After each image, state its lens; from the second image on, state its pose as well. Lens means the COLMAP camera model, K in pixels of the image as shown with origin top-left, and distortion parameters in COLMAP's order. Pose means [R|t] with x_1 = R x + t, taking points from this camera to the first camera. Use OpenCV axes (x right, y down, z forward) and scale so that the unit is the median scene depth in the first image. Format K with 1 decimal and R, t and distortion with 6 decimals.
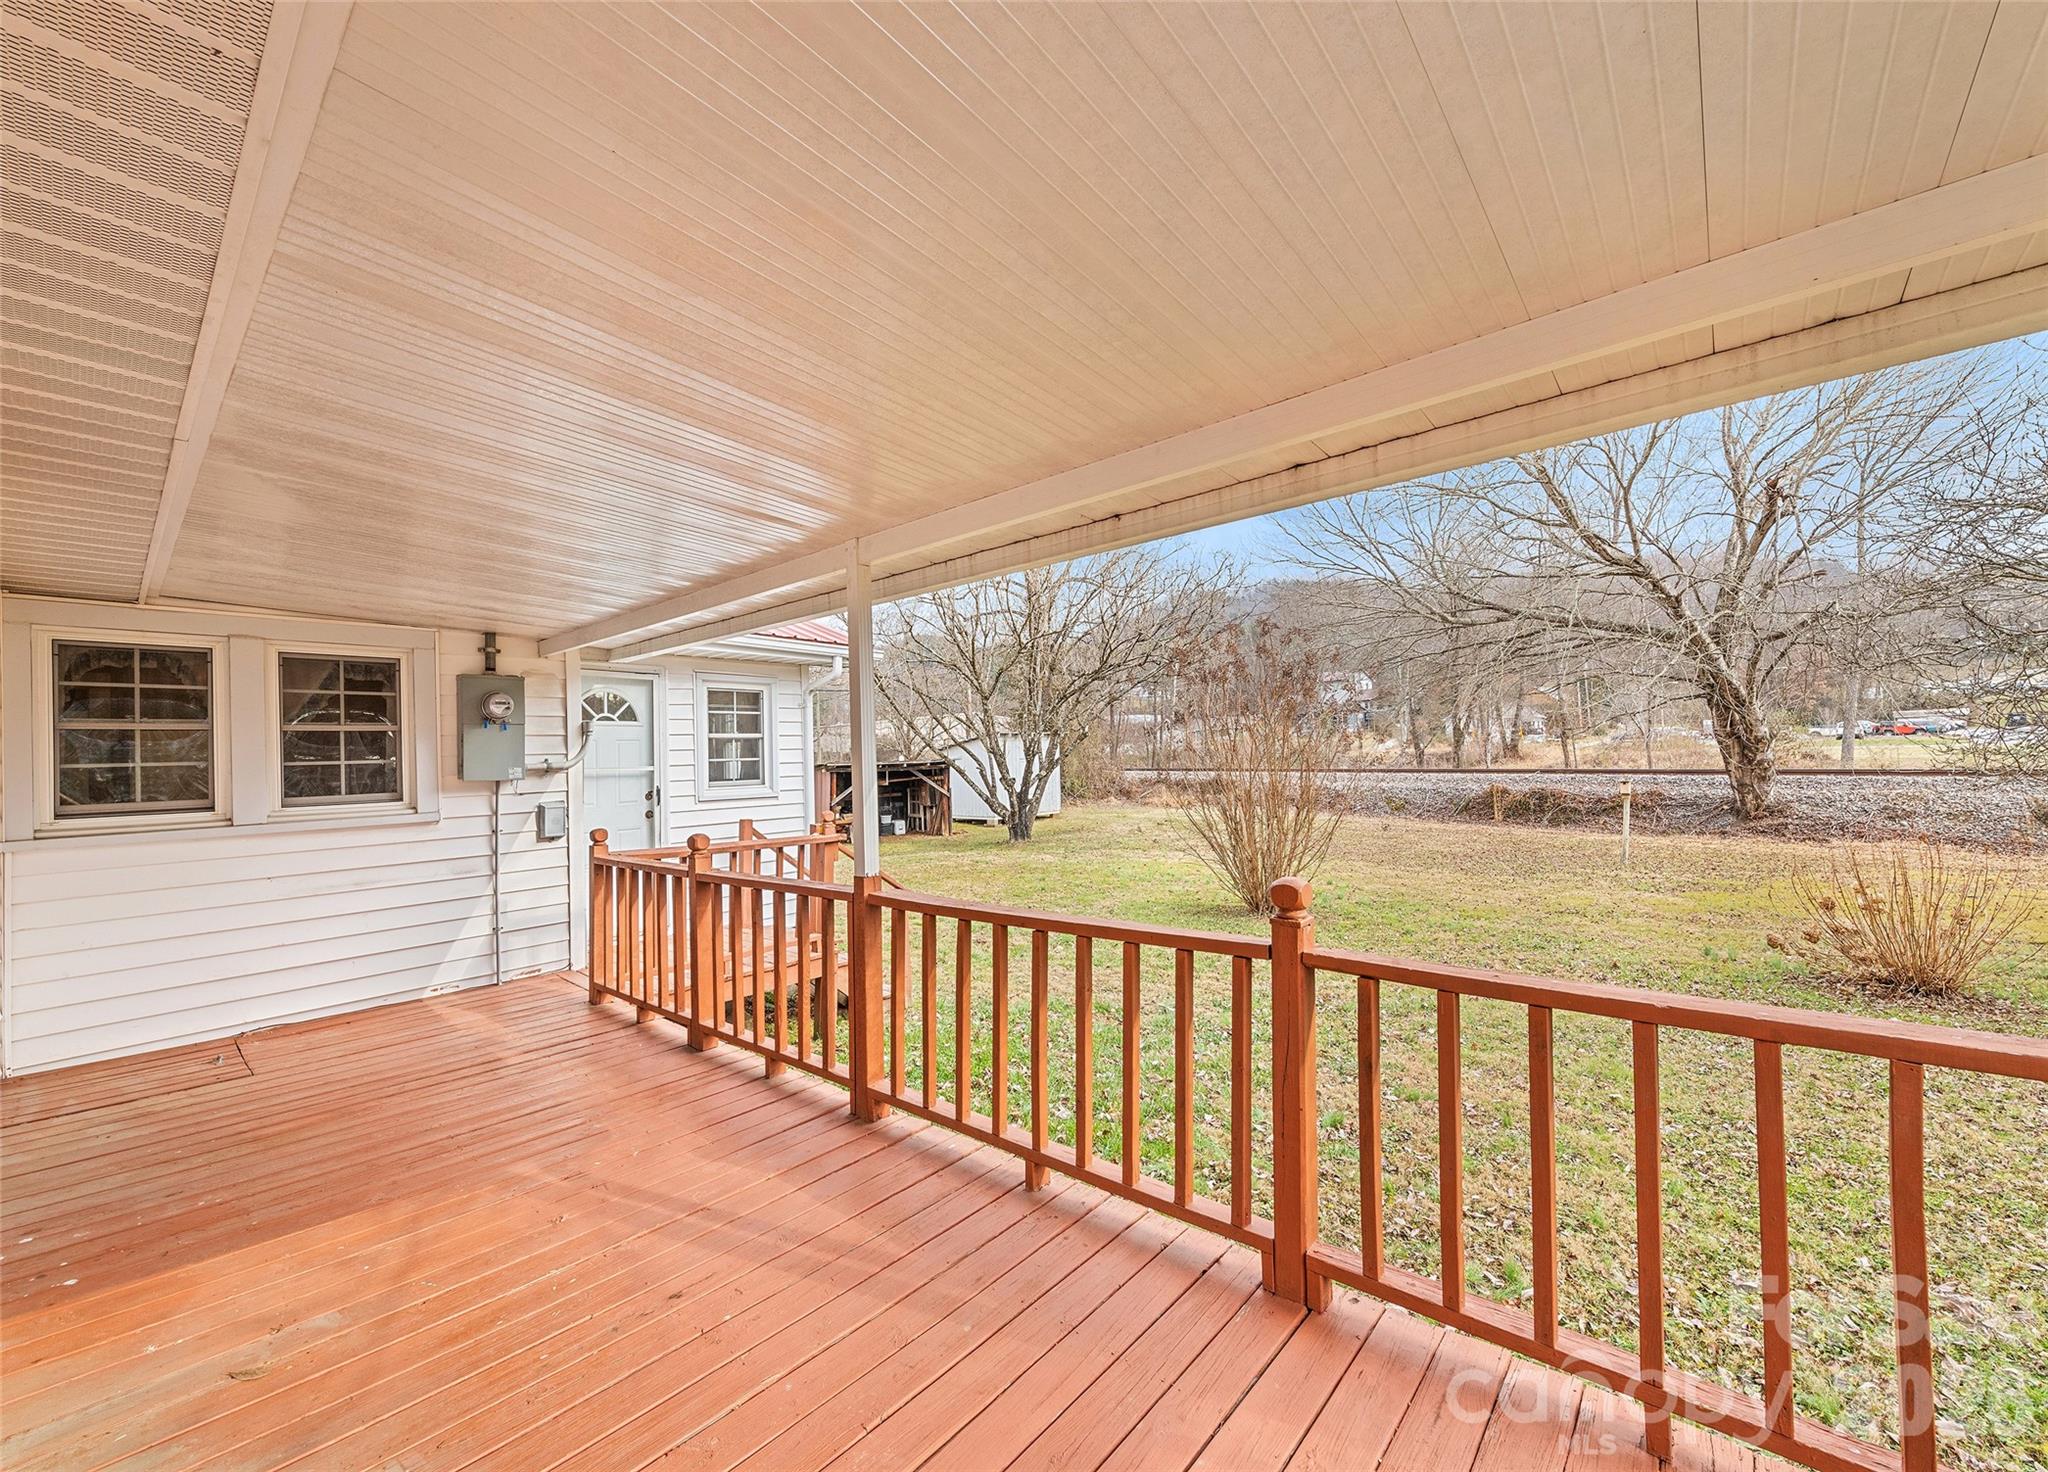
lens RADIAL K [[803.3, 0, 1031.4], [0, 803.3, 735.9], [0, 0, 1]] dist [0.000847, -0.001732]
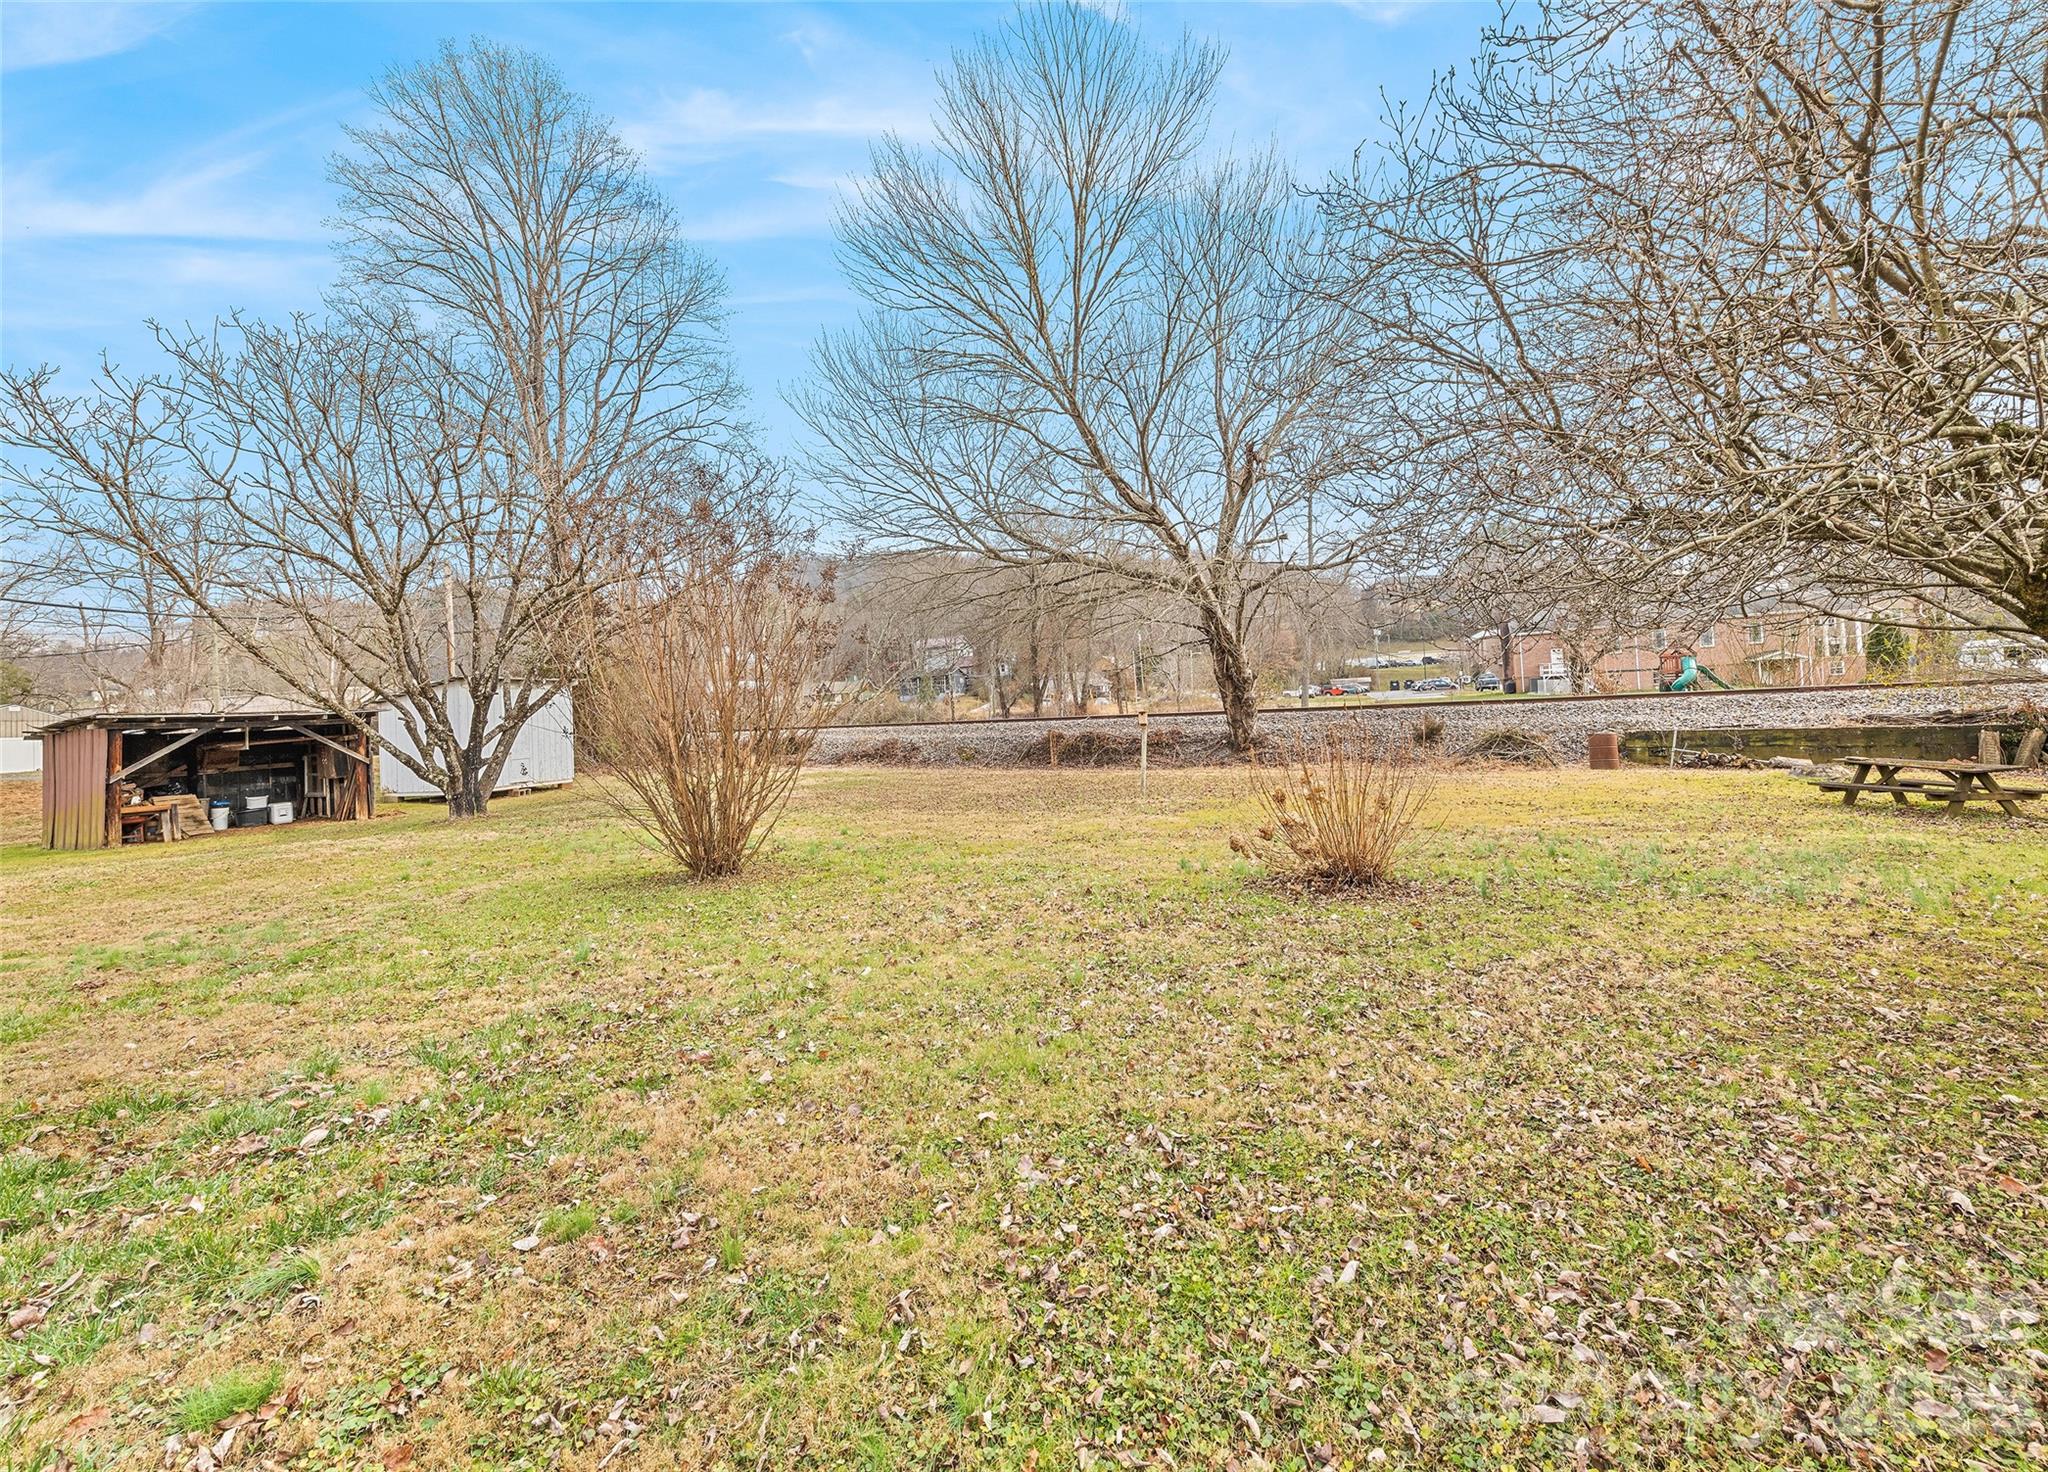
lens RADIAL K [[803.3, 0, 1062.2], [0, 803.3, 691.2], [0, 0, 1]] dist [0.000847, -0.001732]
pose [[0.878195, 0.003074, 0.478293, 0.112551], [0.006820, 0.999797, -0.018947, 0.034940], [-0.478255, 0.019901, 0.877996, 0.104475]]
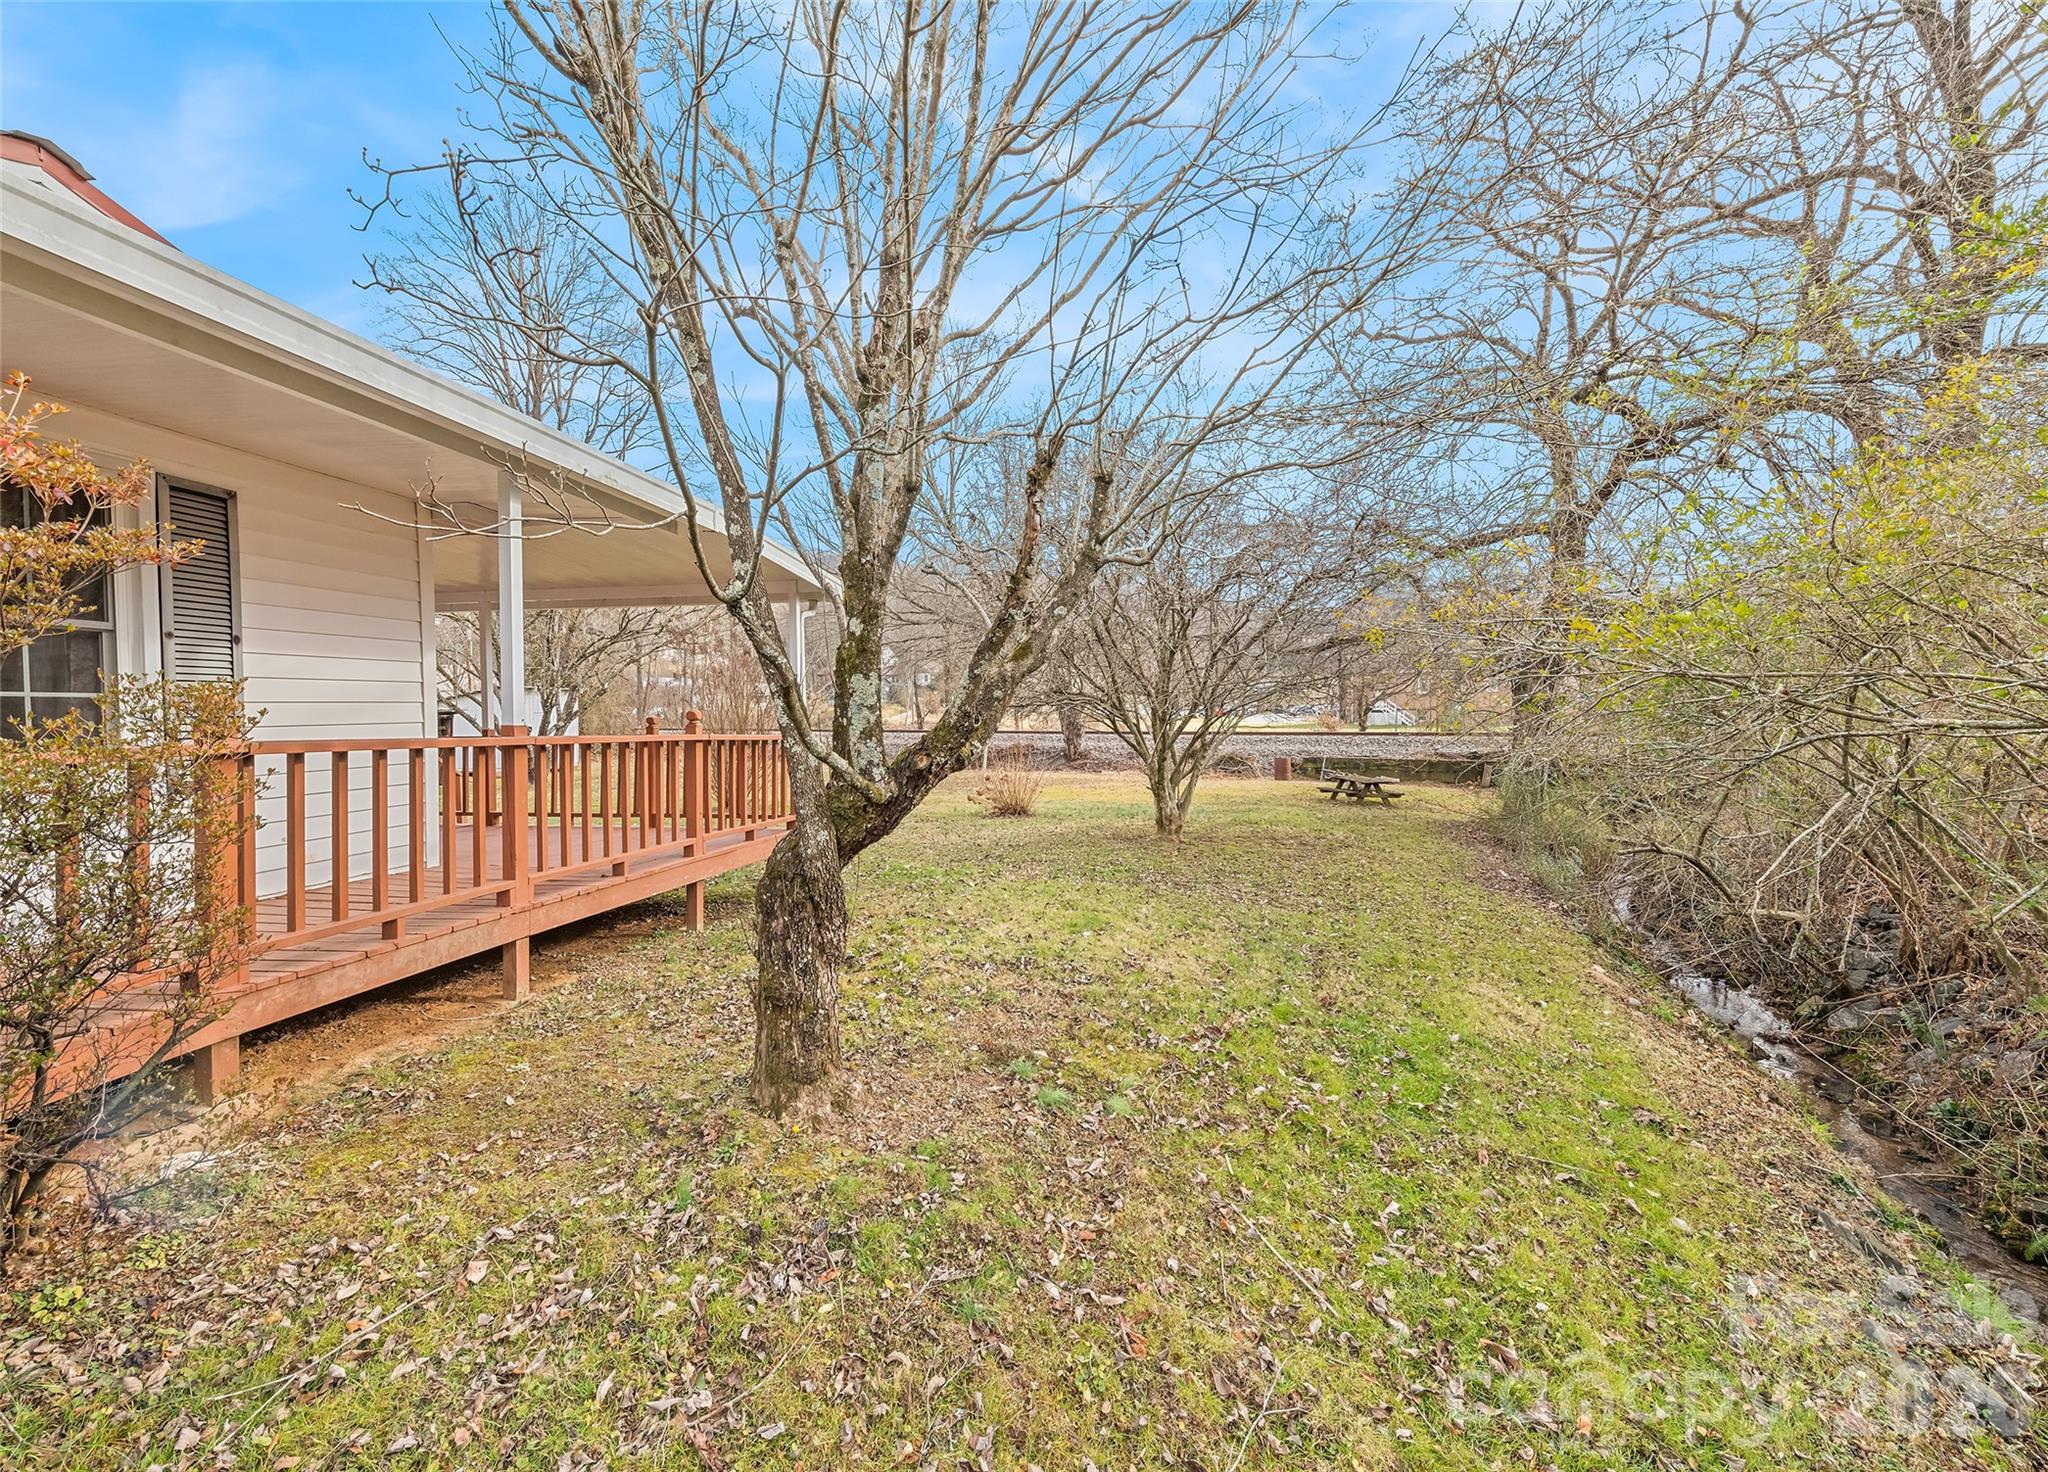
lens RADIAL K [[803.3, 0, 1038.3], [0, 803.3, 743.9], [0, 0, 1]] dist [0.000847, -0.001732]
pose [[0.849359, 0.008895, 0.527741, -0.011051], [-0.033538, 0.998747, 0.037144, 0.011130], [-0.526750, -0.049247, 0.848593, -0.296062]]
